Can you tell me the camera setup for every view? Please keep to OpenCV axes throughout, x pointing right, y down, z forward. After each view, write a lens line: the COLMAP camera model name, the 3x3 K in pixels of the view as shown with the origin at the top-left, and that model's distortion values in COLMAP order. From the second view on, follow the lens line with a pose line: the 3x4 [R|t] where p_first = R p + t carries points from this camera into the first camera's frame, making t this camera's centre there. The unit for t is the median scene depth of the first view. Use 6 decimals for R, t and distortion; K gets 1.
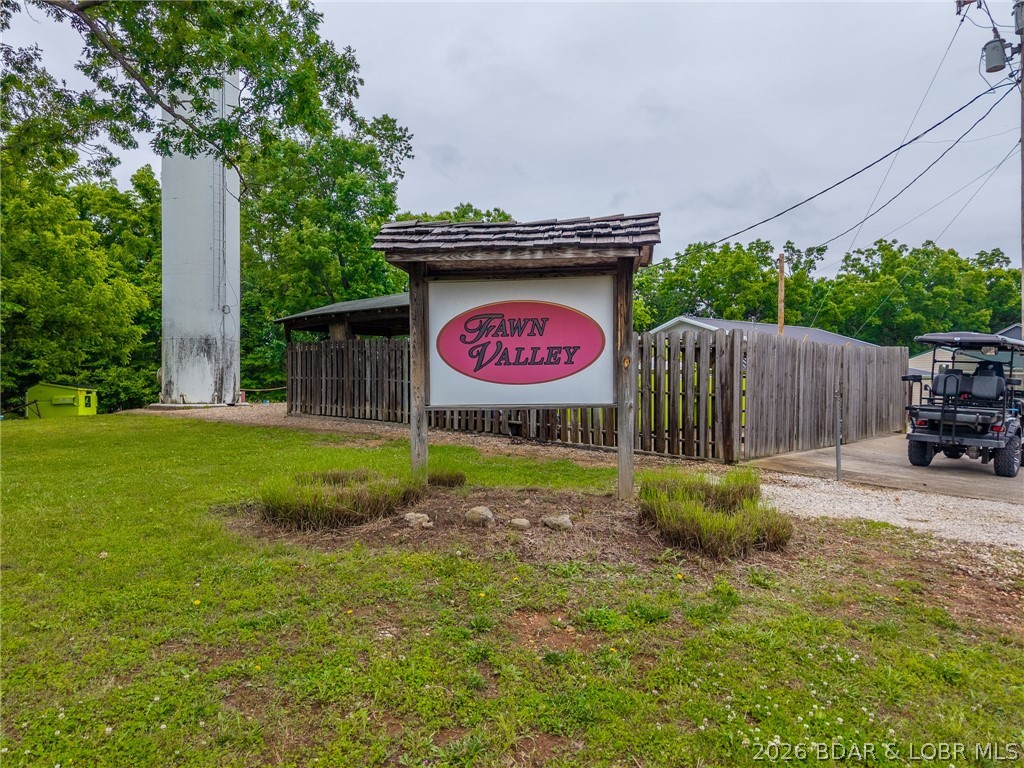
lens RADIAL K [[688.7, 0, 508.6], [0, 688.7, 389.1], [0, 0, 1]] dist [0.006334, -0.008958]
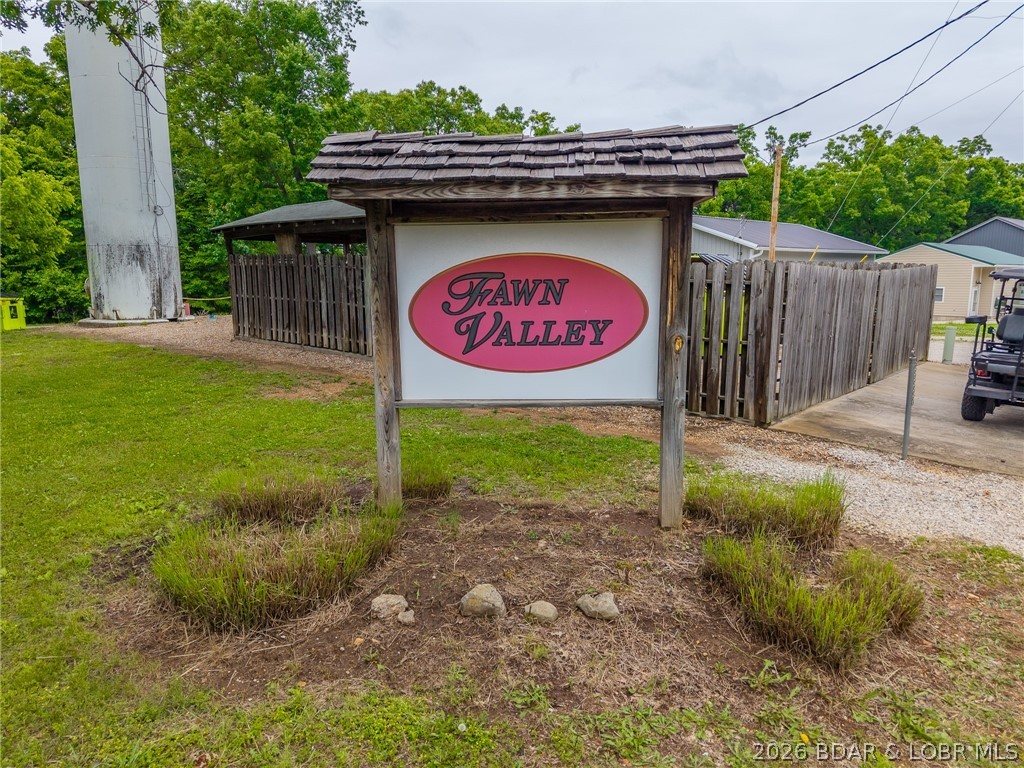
lens RADIAL K [[688.7, 0, 508.6], [0, 688.7, 389.1], [0, 0, 1]] dist [0.006334, -0.008958]
pose [[0.998799, -0.011127, 0.047723, -0.019863], [0.003431, 0.987366, 0.158421, -0.054682], [-0.048883, -0.158067, 0.986218, 0.153793]]
